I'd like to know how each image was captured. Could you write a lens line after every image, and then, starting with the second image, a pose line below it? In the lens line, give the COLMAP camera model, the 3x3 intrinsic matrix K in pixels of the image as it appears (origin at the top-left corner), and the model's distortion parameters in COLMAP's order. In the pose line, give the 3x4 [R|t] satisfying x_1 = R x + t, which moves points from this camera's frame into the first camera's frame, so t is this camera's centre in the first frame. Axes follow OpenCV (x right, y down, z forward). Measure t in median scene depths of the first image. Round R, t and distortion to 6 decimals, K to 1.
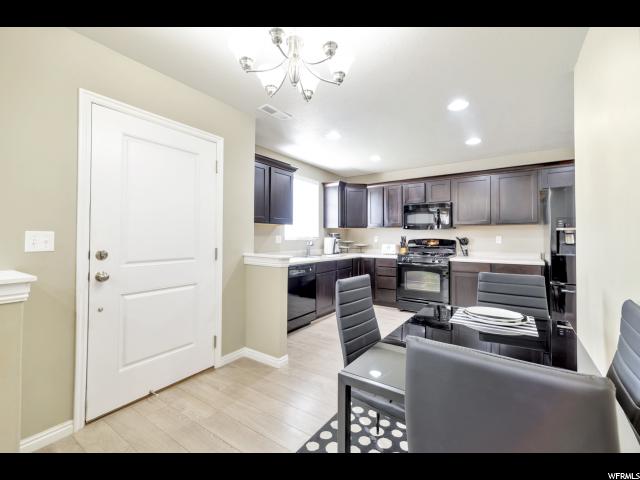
lens RADIAL K [[276.7, 0, 317.5], [0, 276.7, 233.3], [0, 0, 1]] dist [0.019903, 0.000063]
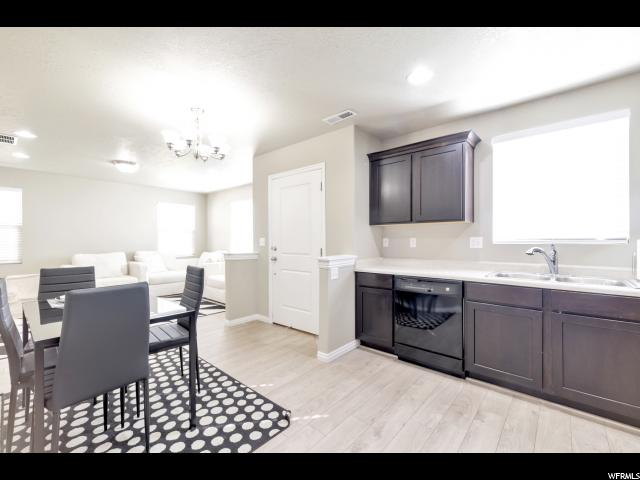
lens RADIAL K [[280.0, 0, 320.0], [0, 280.0, 240.0], [0, 0, 1]] dist [-0.000585, 0.000022]
pose [[-0.110365, -0.001270, -0.993890, 0.529836], [0.017959, 0.999833, -0.003272, 0.010269], [0.993729, -0.018211, -0.110324, 0.630931]]
